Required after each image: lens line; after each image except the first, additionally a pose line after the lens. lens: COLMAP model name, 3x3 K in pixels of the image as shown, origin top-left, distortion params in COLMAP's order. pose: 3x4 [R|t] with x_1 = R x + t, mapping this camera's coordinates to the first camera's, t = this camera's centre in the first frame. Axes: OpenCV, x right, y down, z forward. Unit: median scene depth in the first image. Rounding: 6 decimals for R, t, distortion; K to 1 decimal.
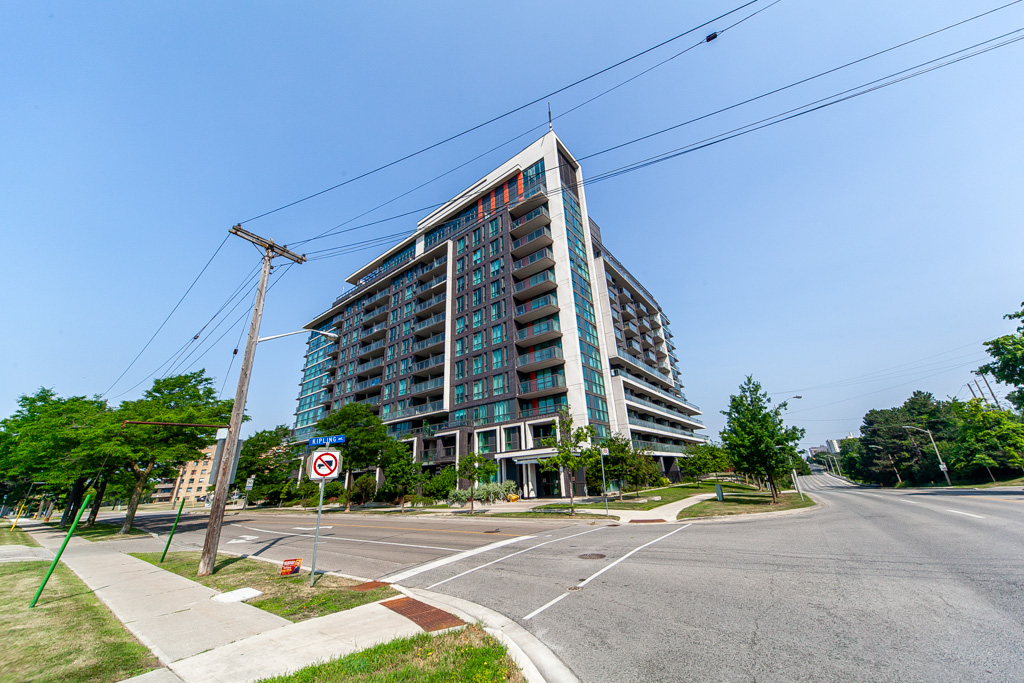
lens RADIAL K [[363.8, 0, 519.2], [0, 363.8, 332.1], [0, 0, 1]] dist [0.001397, 0.000043]
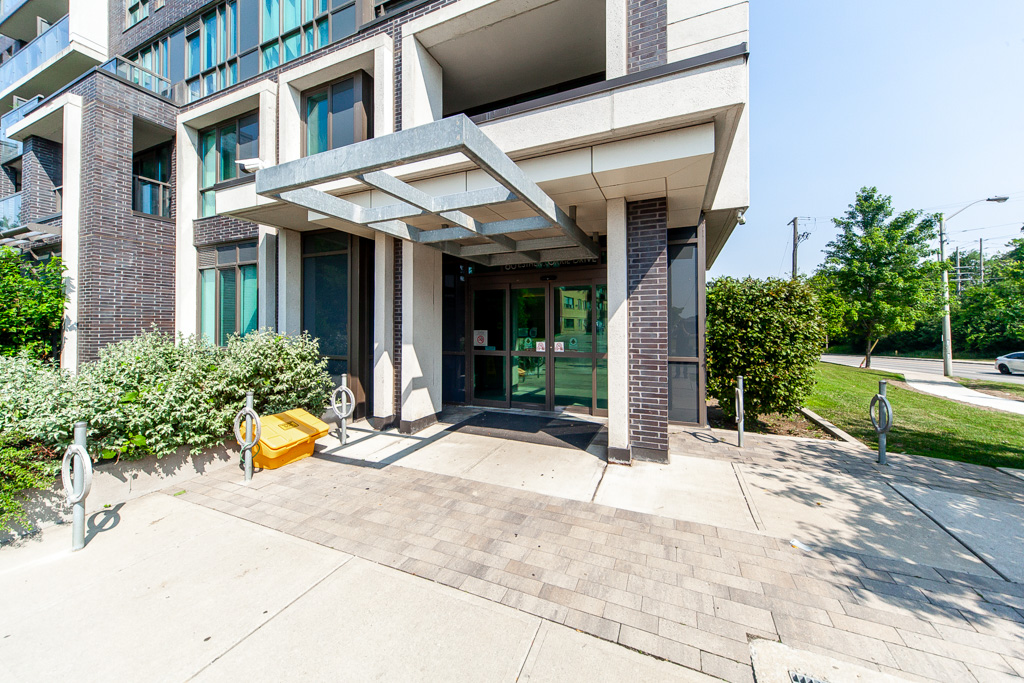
lens RADIAL K [[360.3, 0, 517.5], [0, 360.3, 326.6], [0, 0, 1]] dist [-0.000380, -0.000074]
pose [[0.968763, 0.047453, 0.243404, 0.027734], [-0.133066, 0.927724, 0.348744, 0.244271], [-0.209263, -0.370239, 0.905059, 0.605895]]
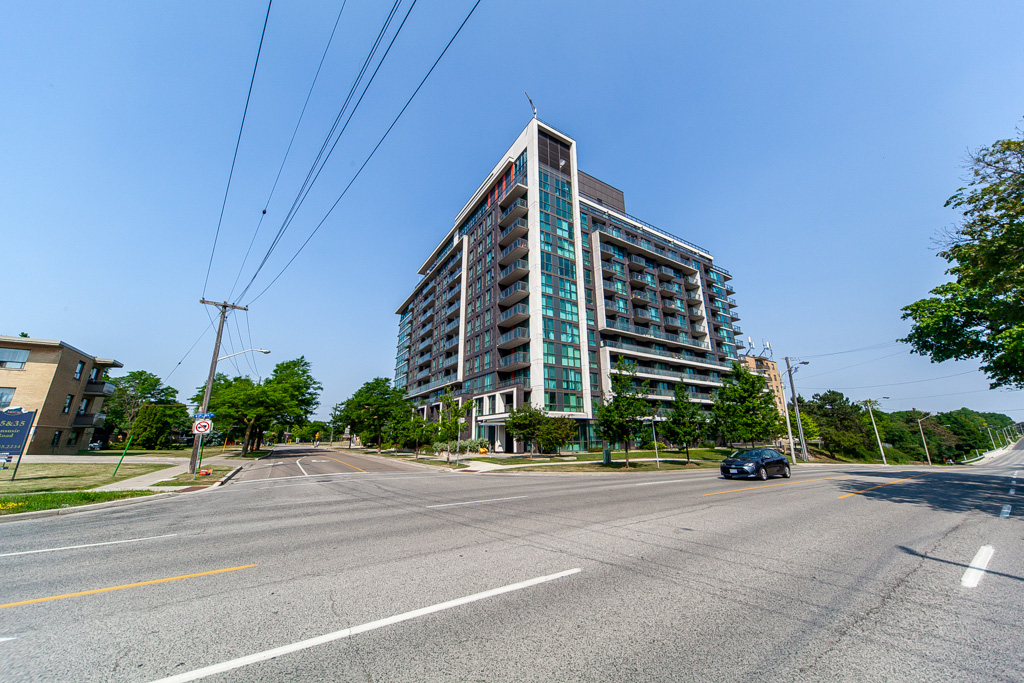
lens RADIAL K [[360.0, 0, 524.6], [0, 360.0, 327.7], [0, 0, 1]] dist [-0.001524, -0.000032]
pose [[0.942414, -0.056190, -0.329695, 0.390338], [0.088189, 0.992648, 0.082907, -0.041902], [0.322612, -0.107208, 0.940440, -0.055815]]
